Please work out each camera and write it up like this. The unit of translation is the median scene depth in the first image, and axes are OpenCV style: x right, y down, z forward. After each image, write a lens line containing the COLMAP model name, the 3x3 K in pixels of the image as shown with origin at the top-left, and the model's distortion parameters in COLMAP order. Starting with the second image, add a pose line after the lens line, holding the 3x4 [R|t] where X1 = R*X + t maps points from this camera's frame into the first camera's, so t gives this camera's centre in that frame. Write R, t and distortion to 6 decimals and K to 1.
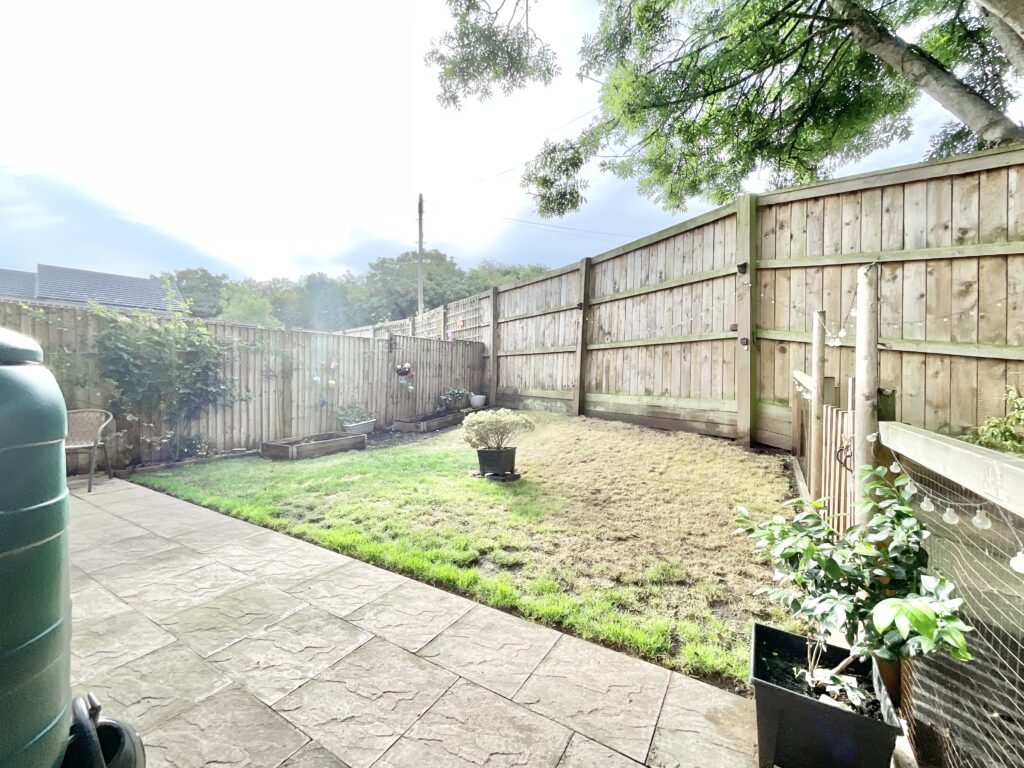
lens RADIAL K [[419.5, 0, 506.3], [0, 419.5, 379.0], [0, 0, 1]] dist [0.001620, -0.000610]
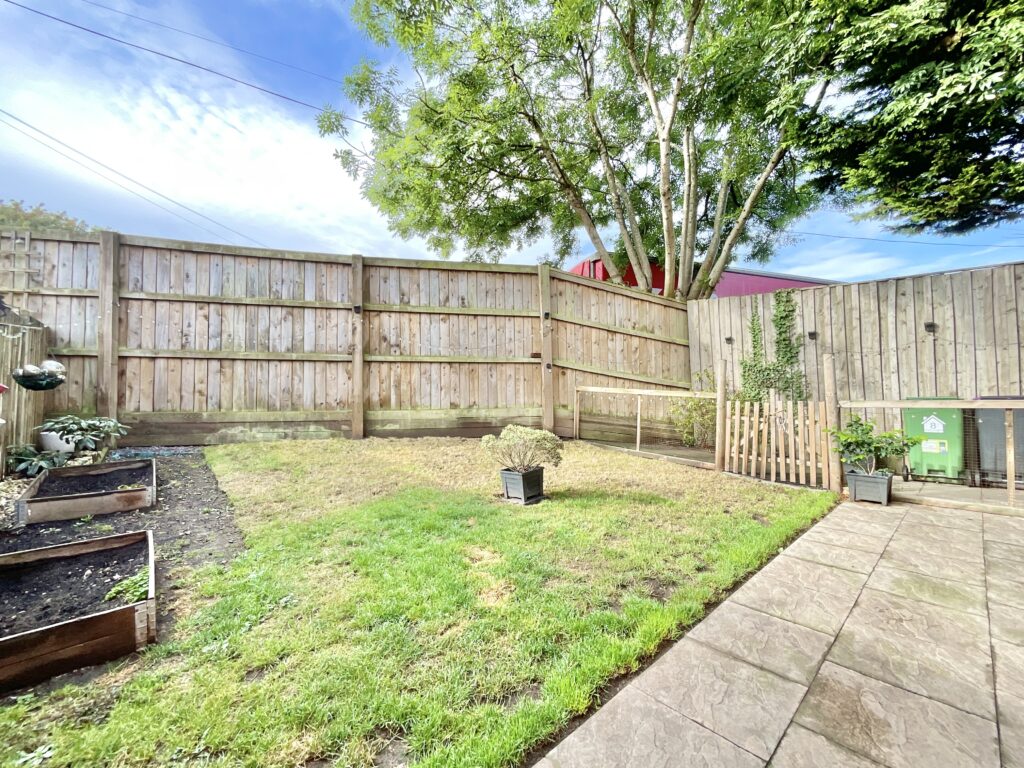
lens RADIAL K [[419.5, 0, 513.3], [0, 419.5, 382.5], [0, 0, 1]] dist [0.001620, -0.000610]
pose [[0.284339, 0.029568, 0.958268, -0.620244], [0.015974, 0.999239, -0.035572, 0.012033], [-0.958591, 0.025422, 0.283651, 0.520526]]
